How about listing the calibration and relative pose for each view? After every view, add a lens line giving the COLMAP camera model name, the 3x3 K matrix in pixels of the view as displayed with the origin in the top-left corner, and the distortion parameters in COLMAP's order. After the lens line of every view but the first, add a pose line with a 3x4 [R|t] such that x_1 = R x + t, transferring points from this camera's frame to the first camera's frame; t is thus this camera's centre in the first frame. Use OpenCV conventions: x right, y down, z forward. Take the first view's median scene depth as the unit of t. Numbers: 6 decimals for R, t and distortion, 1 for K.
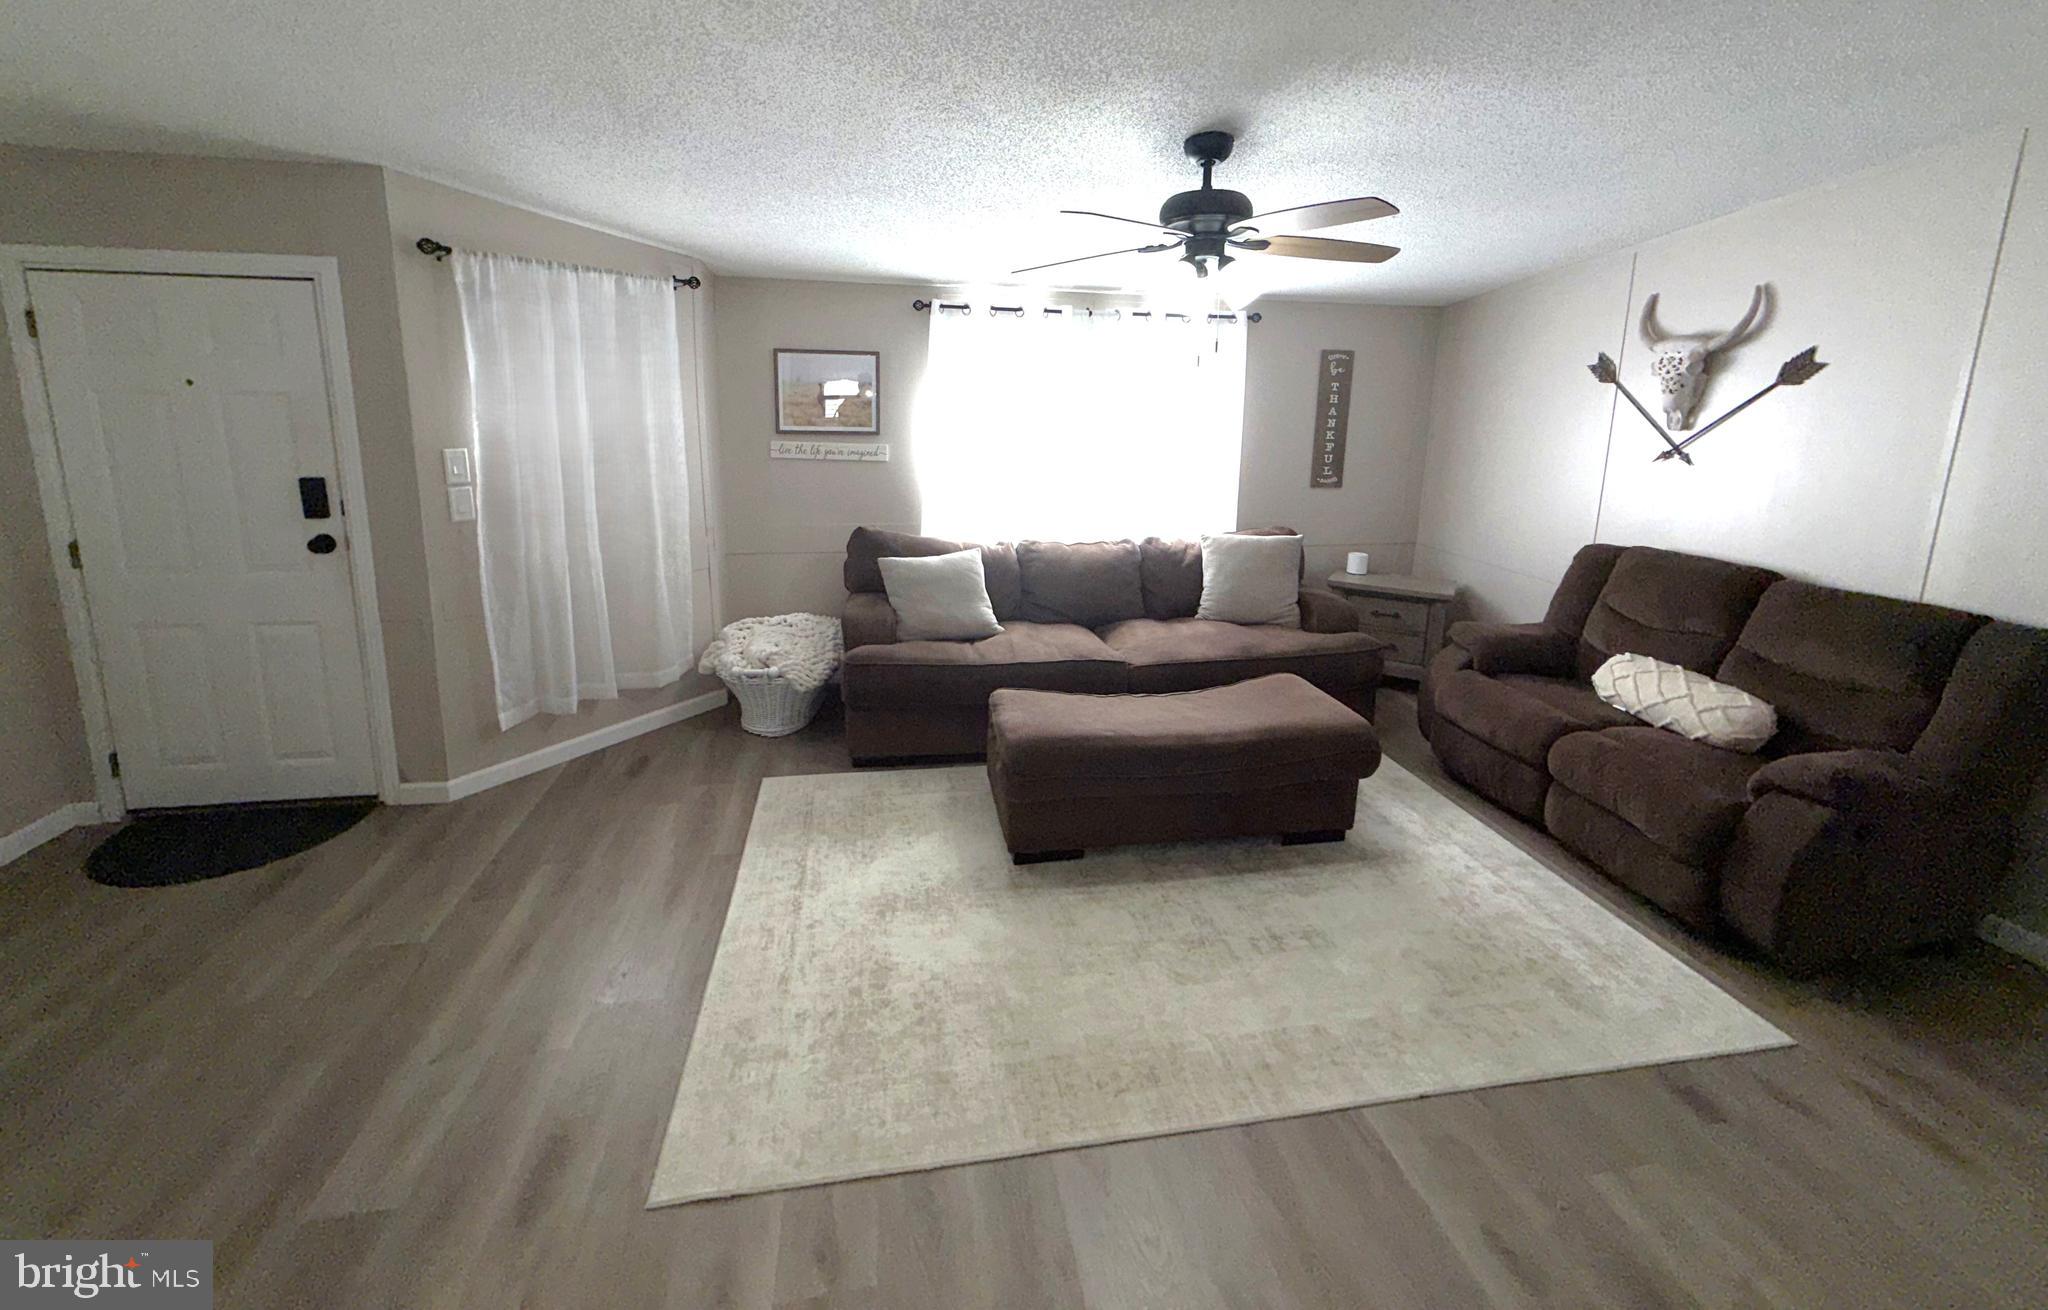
lens RADIAL K [[823.0, 0, 1011.2], [0, 823.0, 532.1], [0, 0, 1]] dist [-0.003785, 0.000072]
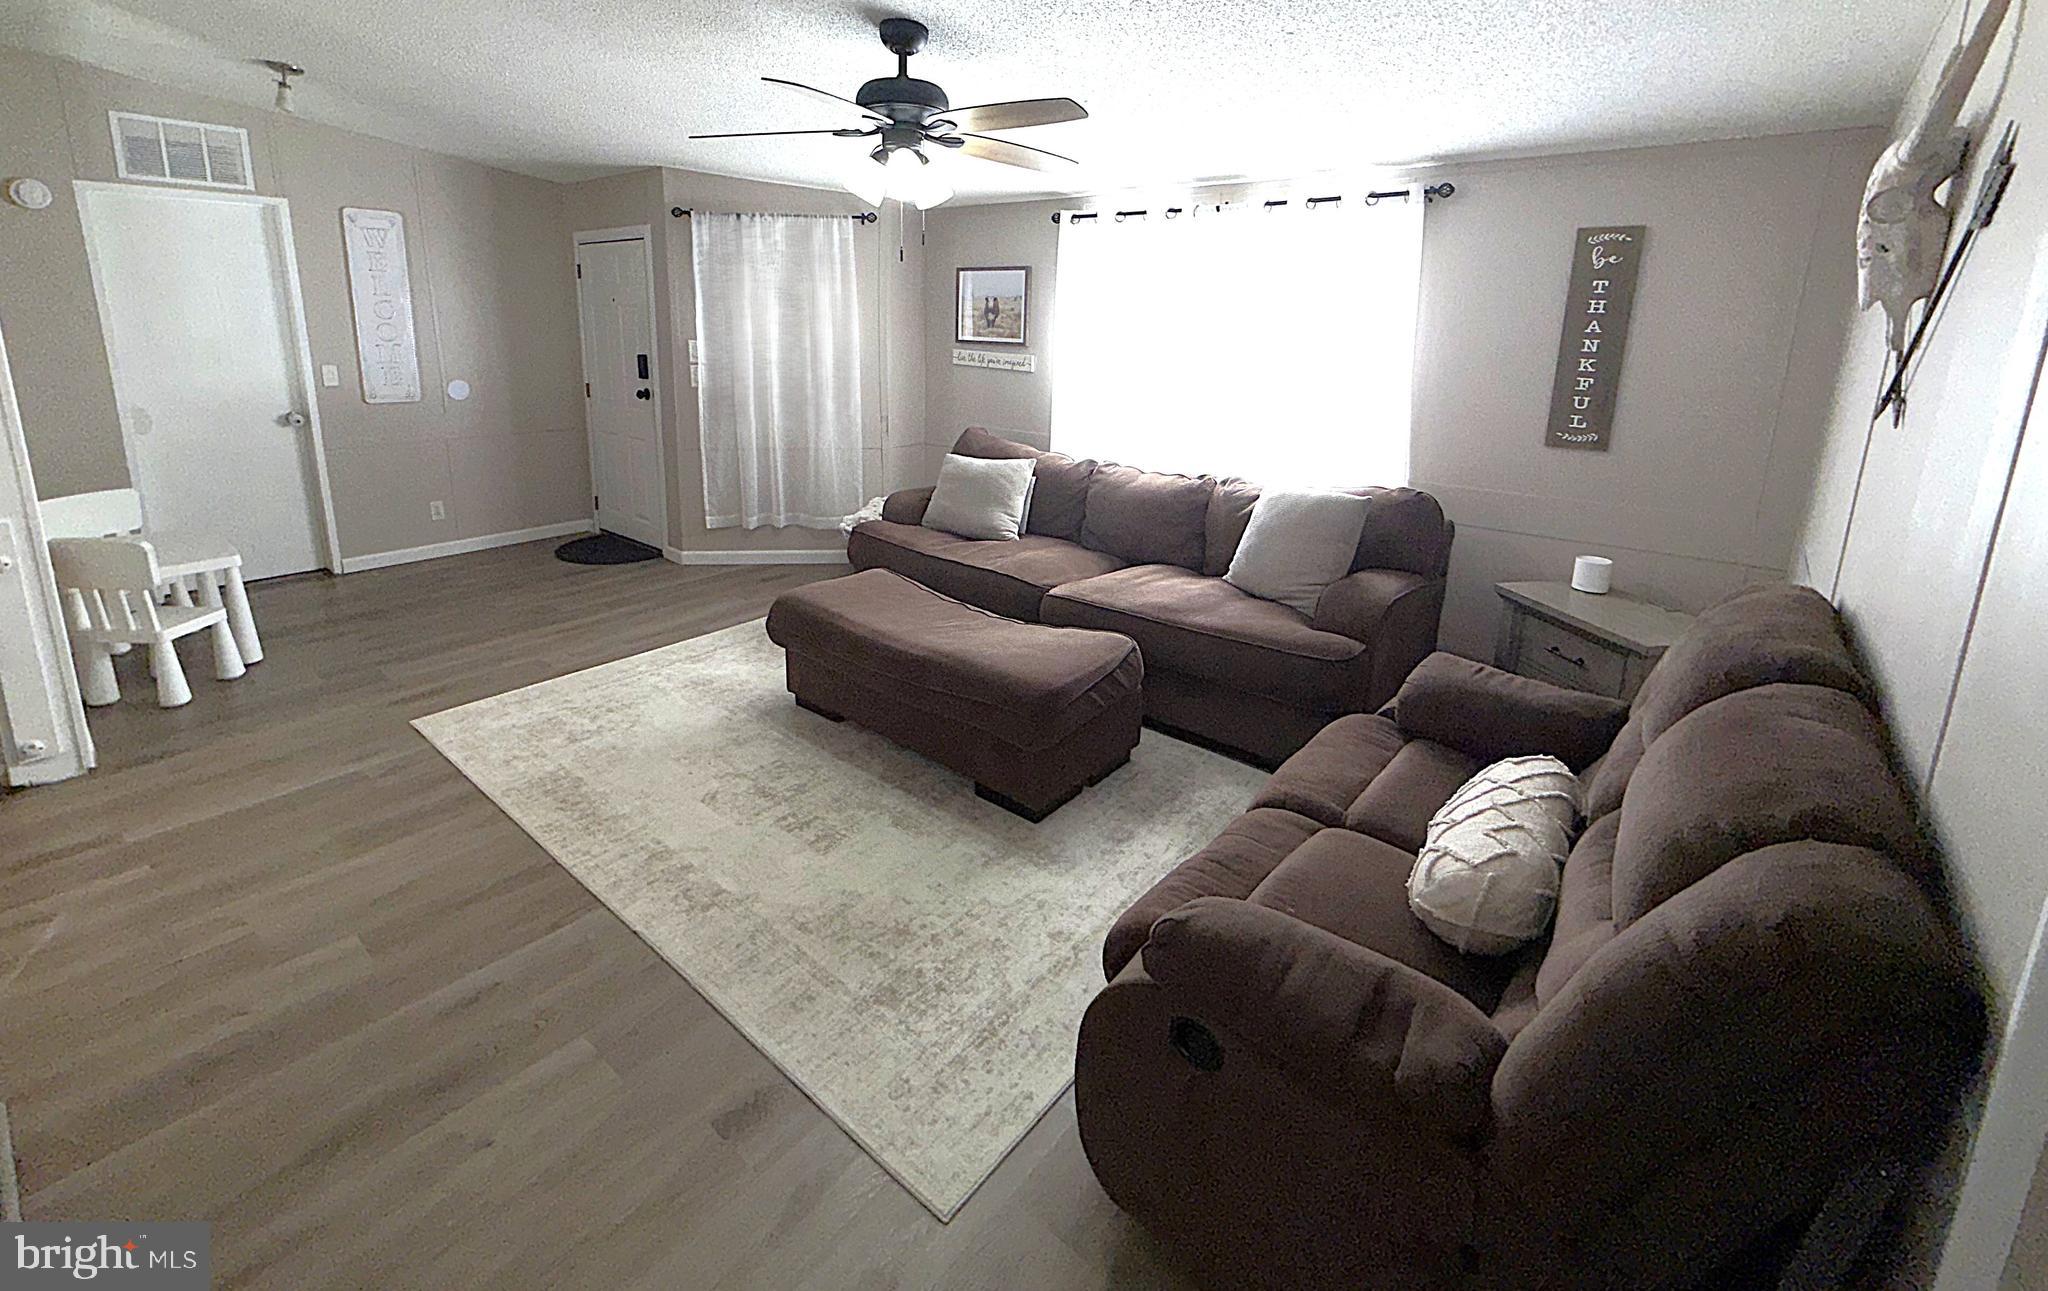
lens RADIAL K [[864.2, 0, 966.1], [0, 864.2, 488.9], [0, 0, 1]] dist [0.003158, -0.000568]
pose [[0.633702, 0.145925, -0.759689, 0.873280], [-0.134694, 0.987860, 0.077397, -0.018099], [0.761760, 0.053279, 0.645664, 0.320119]]
